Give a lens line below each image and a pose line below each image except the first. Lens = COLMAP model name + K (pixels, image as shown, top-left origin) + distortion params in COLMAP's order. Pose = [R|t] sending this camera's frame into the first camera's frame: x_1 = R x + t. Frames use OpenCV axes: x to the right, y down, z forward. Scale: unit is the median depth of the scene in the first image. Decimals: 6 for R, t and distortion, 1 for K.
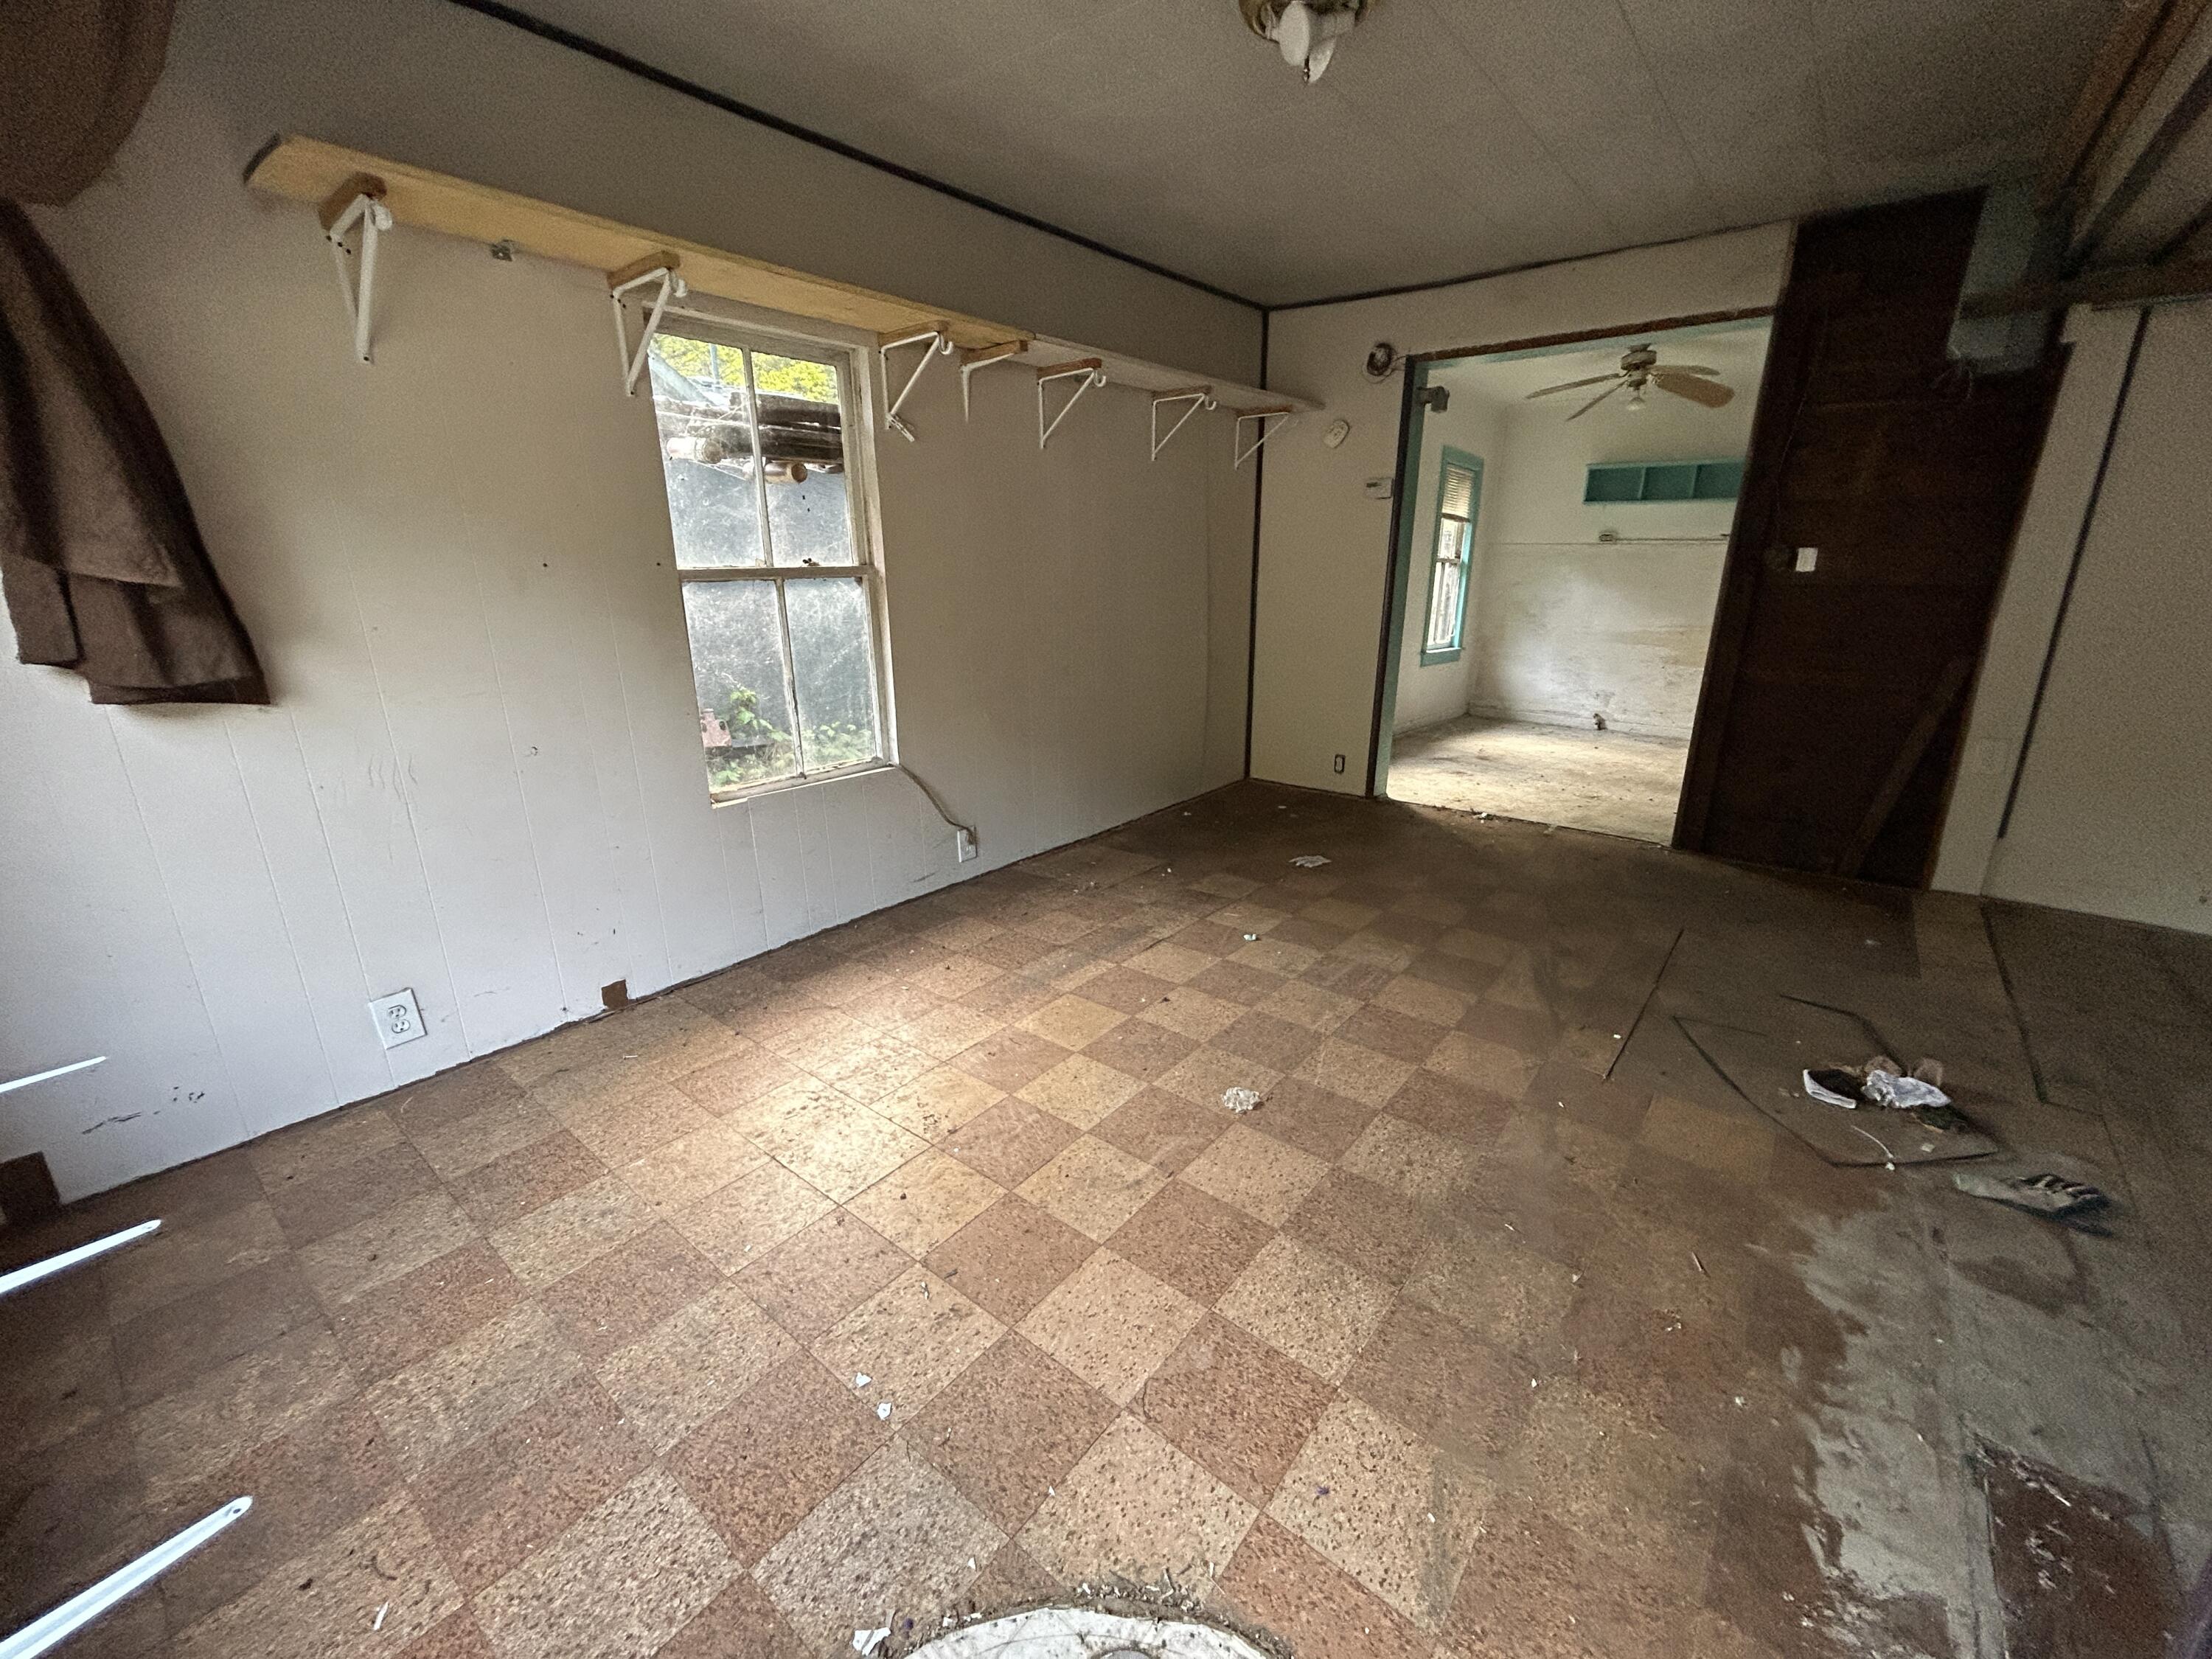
lens RADIAL K [[894.6, 0, 1105.6], [0, 894.6, 832.1], [0, 0, 1]] dist [0.001155, -0.000937]
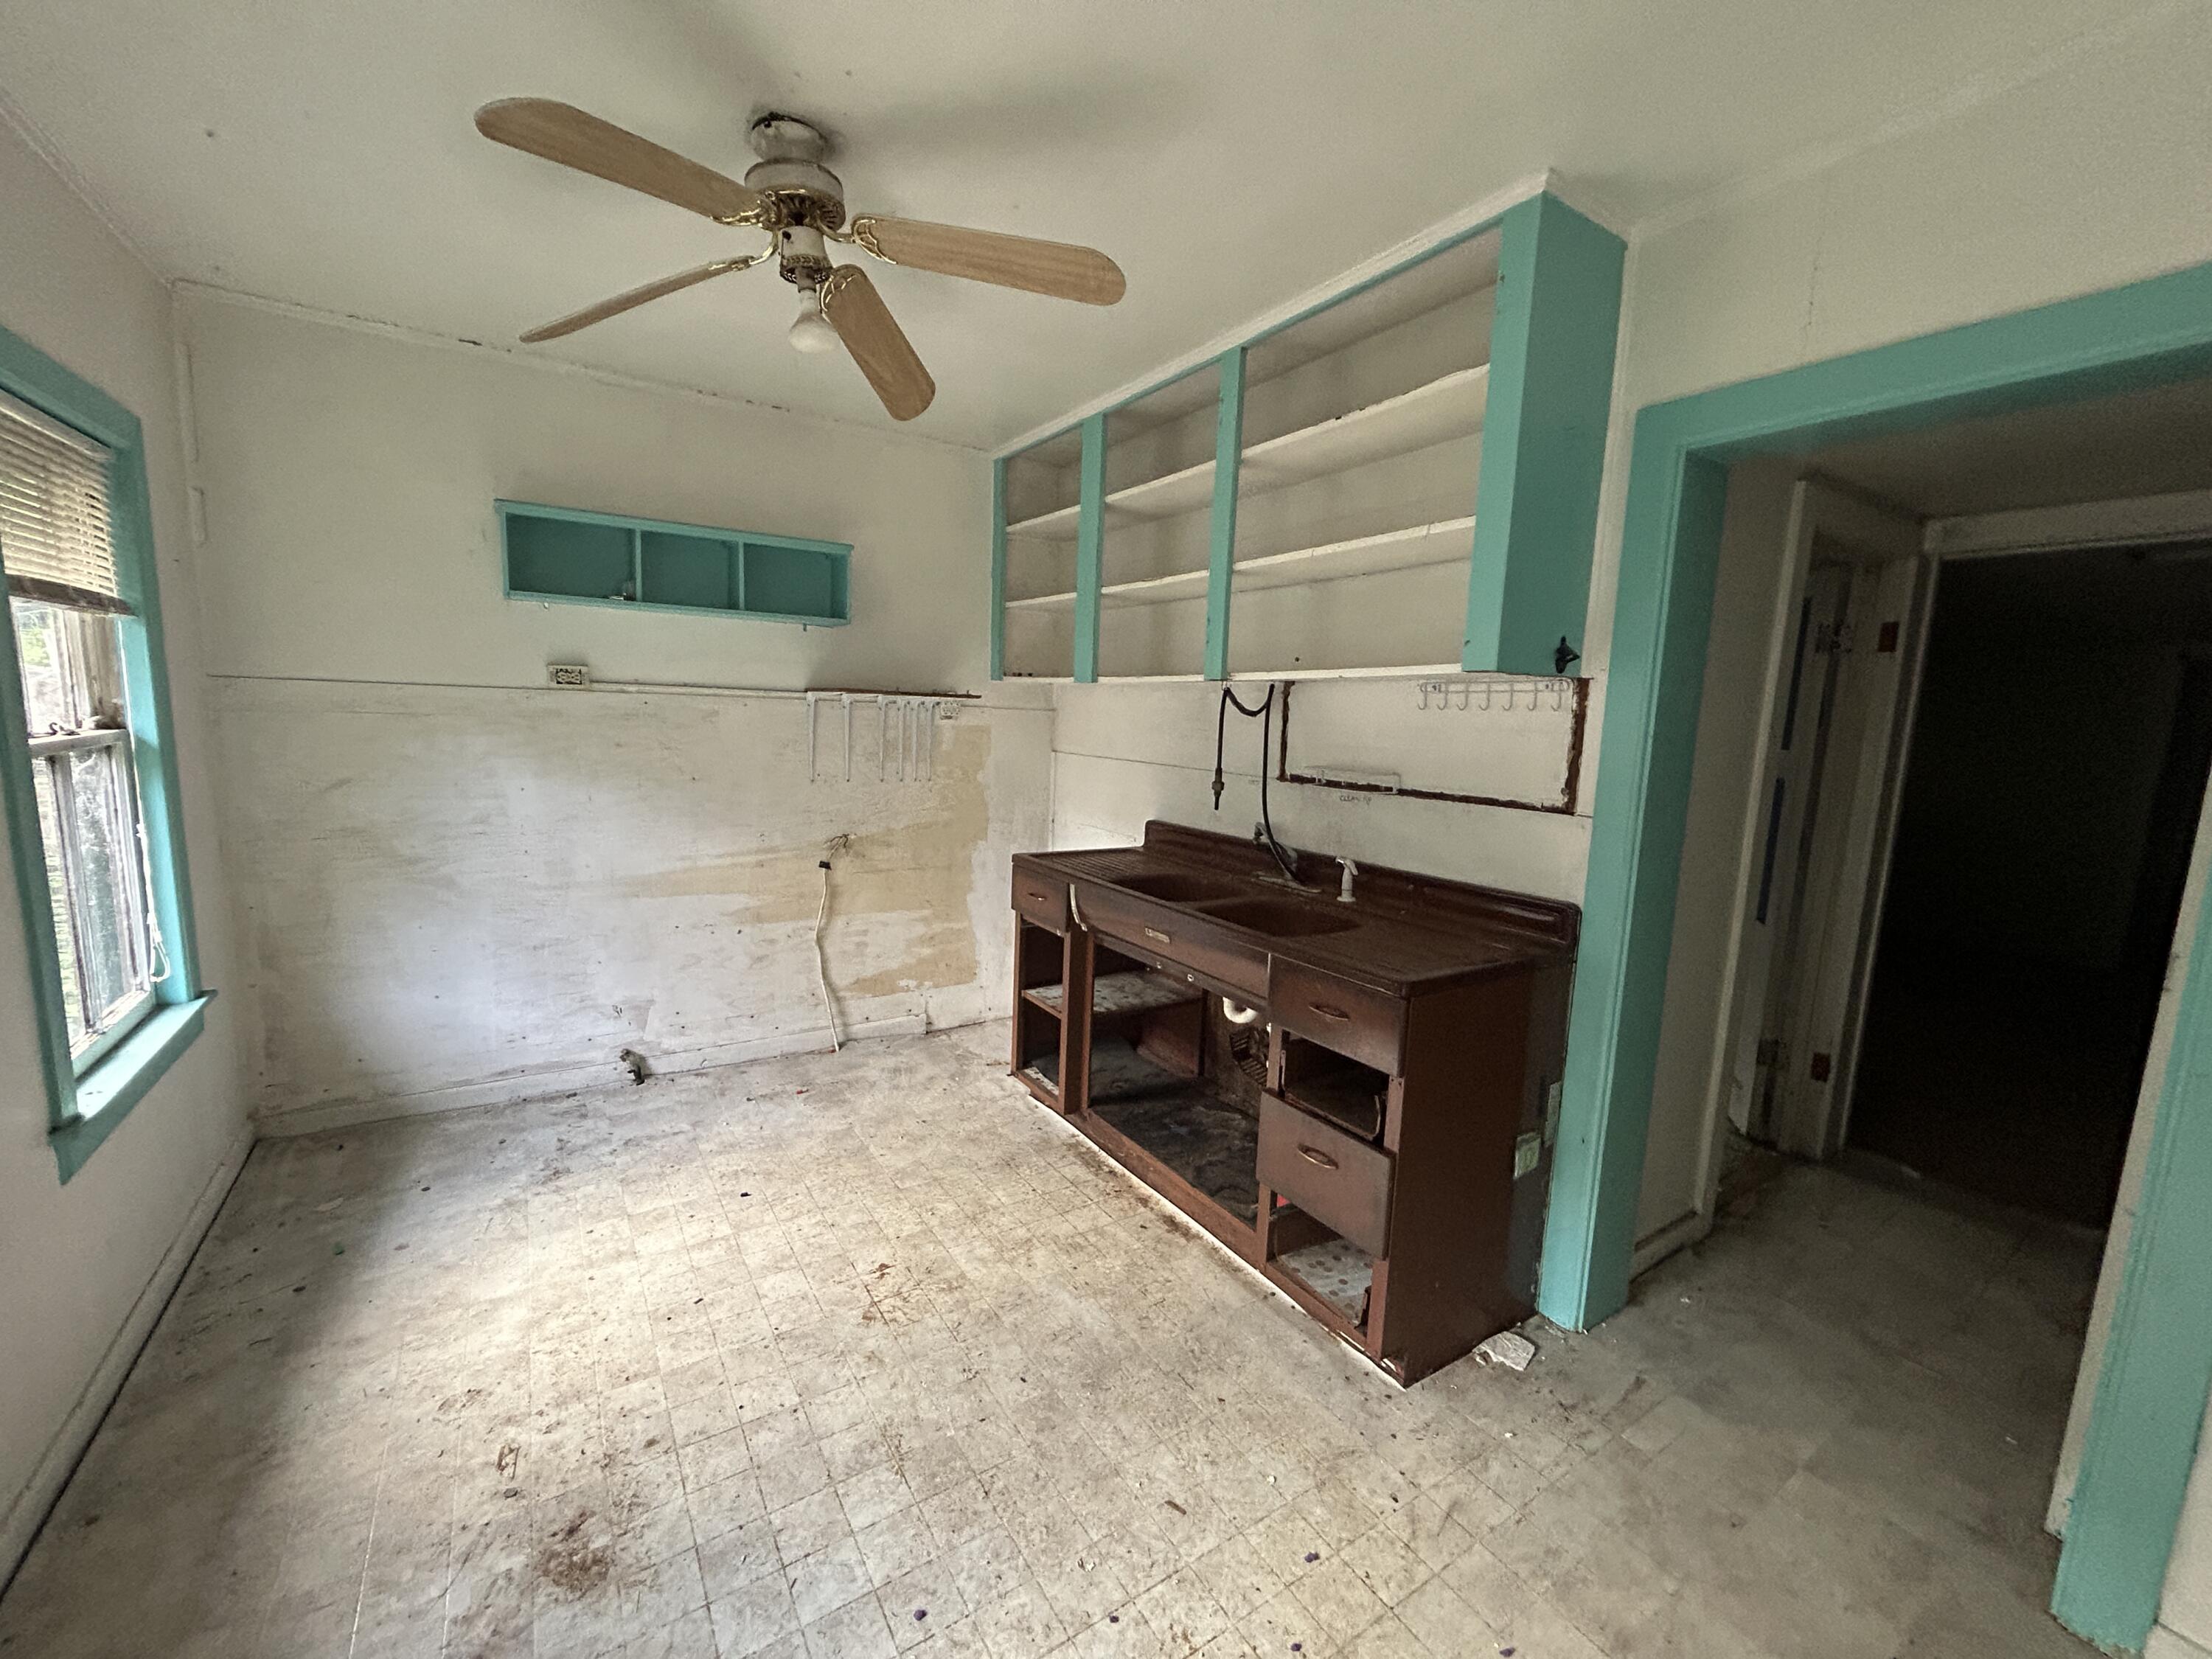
lens RADIAL K [[894.6, 0, 1105.6], [0, 894.6, 832.1], [0, 0, 1]] dist [0.001155, -0.000937]
pose [[0.307565, -0.143829, 0.940594, 0.216212], [0.225762, 0.971314, 0.074705, -0.224128], [-0.924357, 0.189373, 0.331213, 0.616518]]
